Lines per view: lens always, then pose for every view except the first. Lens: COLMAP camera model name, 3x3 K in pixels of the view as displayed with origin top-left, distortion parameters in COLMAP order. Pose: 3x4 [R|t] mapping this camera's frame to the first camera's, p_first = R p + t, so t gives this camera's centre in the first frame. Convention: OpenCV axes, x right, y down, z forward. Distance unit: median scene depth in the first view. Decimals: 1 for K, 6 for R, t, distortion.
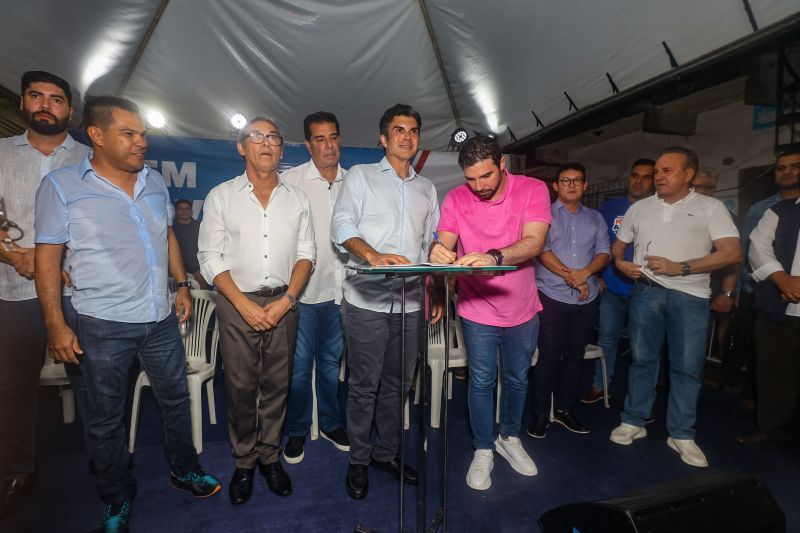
lens RADIAL K [[384.9, 0, 375.0], [0, 384.9, 263.1], [0, 0, 1]] dist [-0.040989, 0.012096]
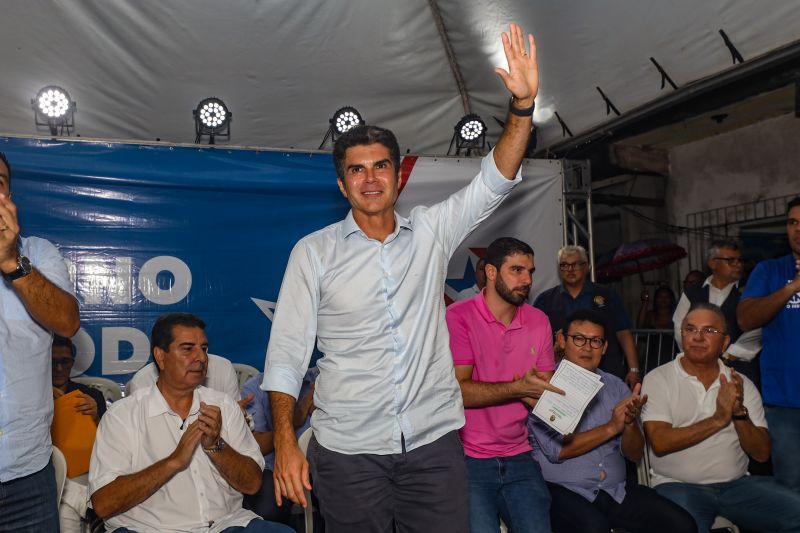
lens RADIAL K [[799.5, 0, 376.8], [0, 799.5, 268.6], [0, 0, 1]] dist [0.050831, 0.000000]
pose [[0.994823, -0.018090, 0.099998, -0.033118], [0.029409, 0.993170, -0.112910, -0.010678], [-0.097273, 0.115266, 0.988560, -0.108615]]
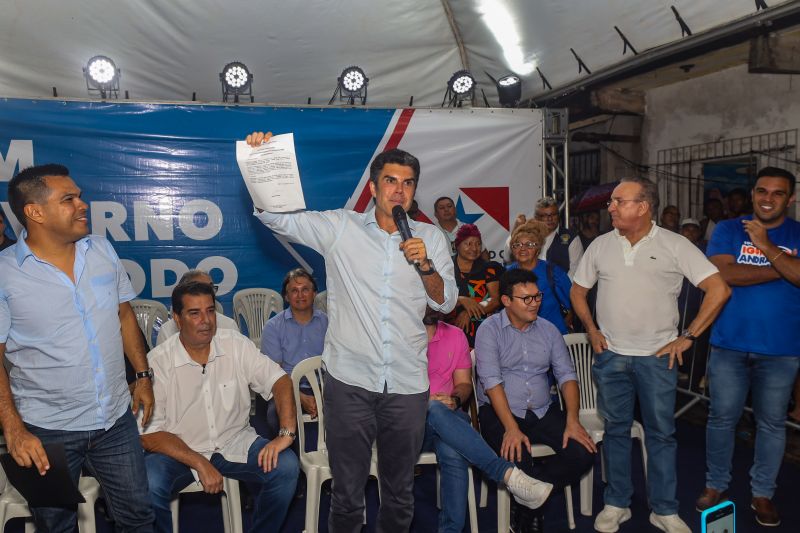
lens RADIAL K [[704.5, 0, 375.7], [0, 704.5, 266.3], [0, 0, 1]] dist [0.021641, 0.015742]
pose [[0.998129, -0.028174, 0.054261, 0.012691], [0.027433, 0.999521, 0.014352, -0.062431], [-0.054639, -0.012837, 0.998424, -0.170124]]
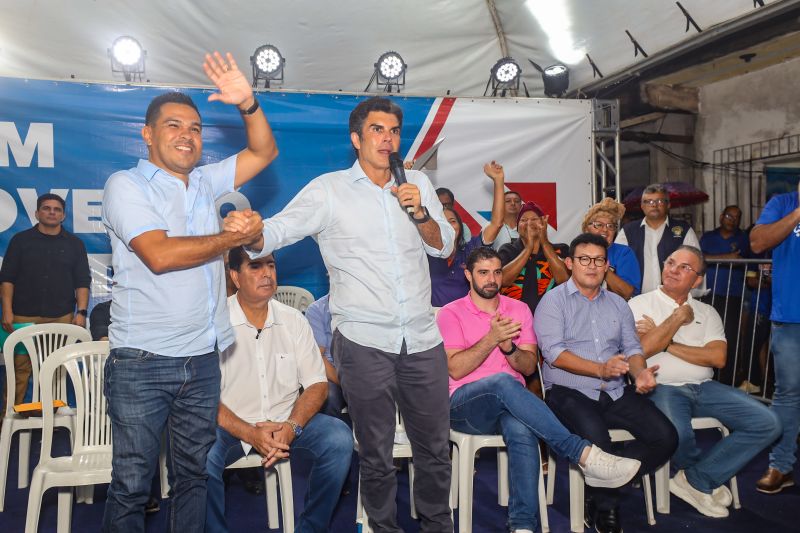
lens RADIAL K [[758.3, 0, 376.8], [0, 758.3, 265.8], [0, 0, 1]] dist [0.043635, 0.000000]
pose [[0.999040, -0.019437, 0.039259, -0.030346], [0.020705, 0.999268, -0.032161, -0.001990], [-0.038605, 0.032943, 0.998711, -0.166823]]
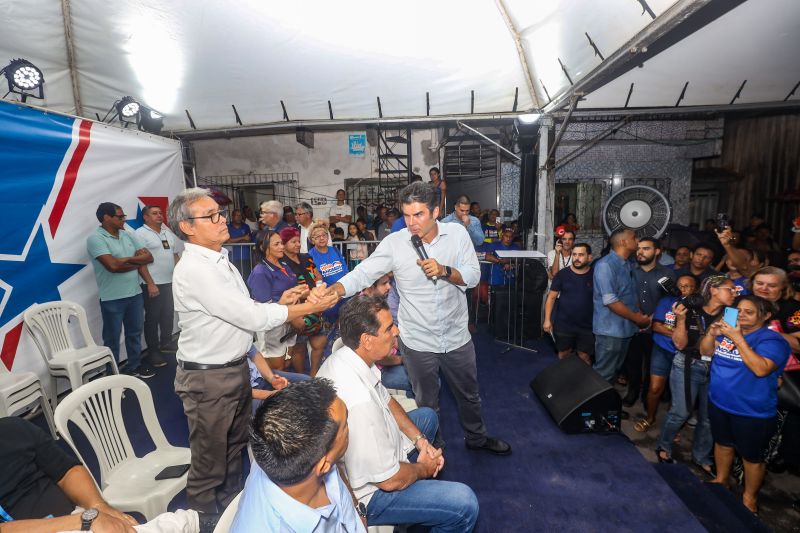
lens RADIAL K [[362.8, 0, 384.1], [0, 362.8, 258.4], [0, 0, 1]] dist [-0.002128, 0.000733]
pose [[0.338002, -0.152585, 0.928694, -0.356111], [0.072889, 0.988050, 0.135809, -0.120128], [-0.938319, 0.021787, 0.345085, 0.349363]]
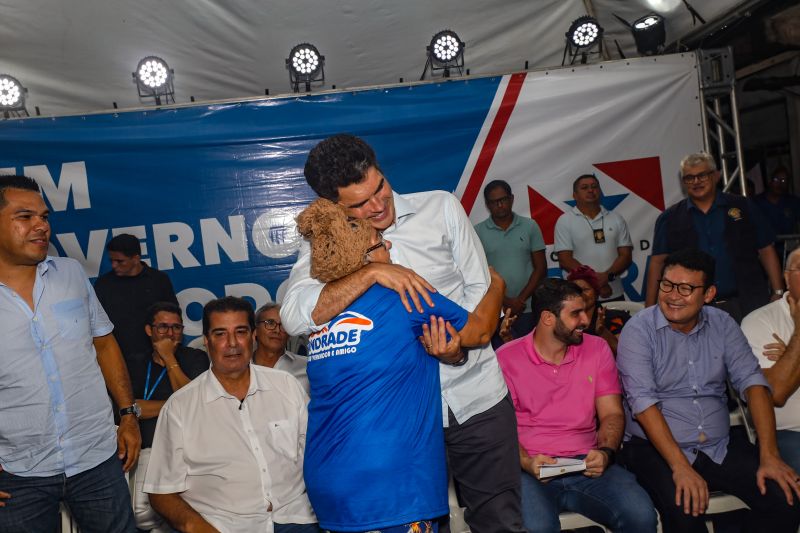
lens RADIAL K [[799.5, 0, 380.9], [0, 799.5, 270.7], [0, 0, 1]] dist [0.050831, 0.000000]
pose [[0.985703, -0.113444, -0.124579, 0.066898], [0.112208, 0.993541, -0.016914, -0.043765], [0.125693, 0.002693, 0.992065, -0.078467]]
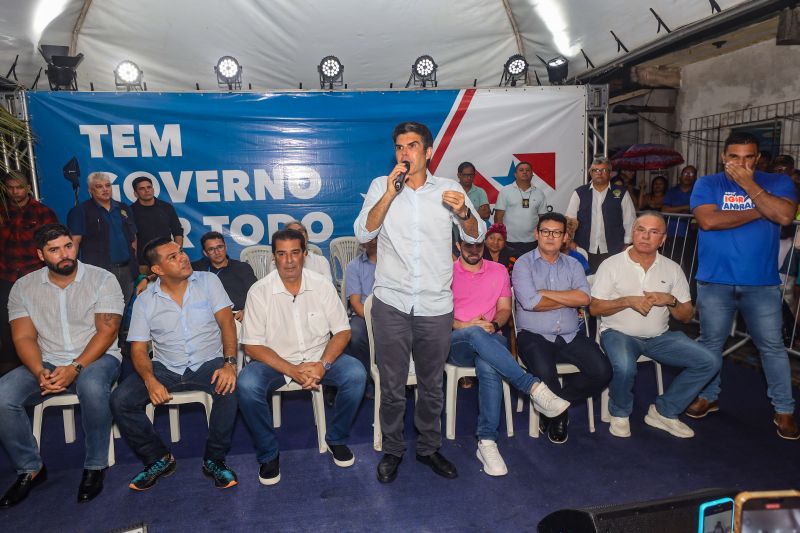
lens RADIAL K [[545.7, 0, 377.7], [0, 545.7, 268.4], [0, 0, 1]] dist [-0.007943, 0.018363]
pose [[0.995585, -0.023929, -0.090759, 0.046008], [0.032862, 0.994620, 0.098239, -0.059328], [0.087920, -0.100788, 0.991016, -0.141393]]
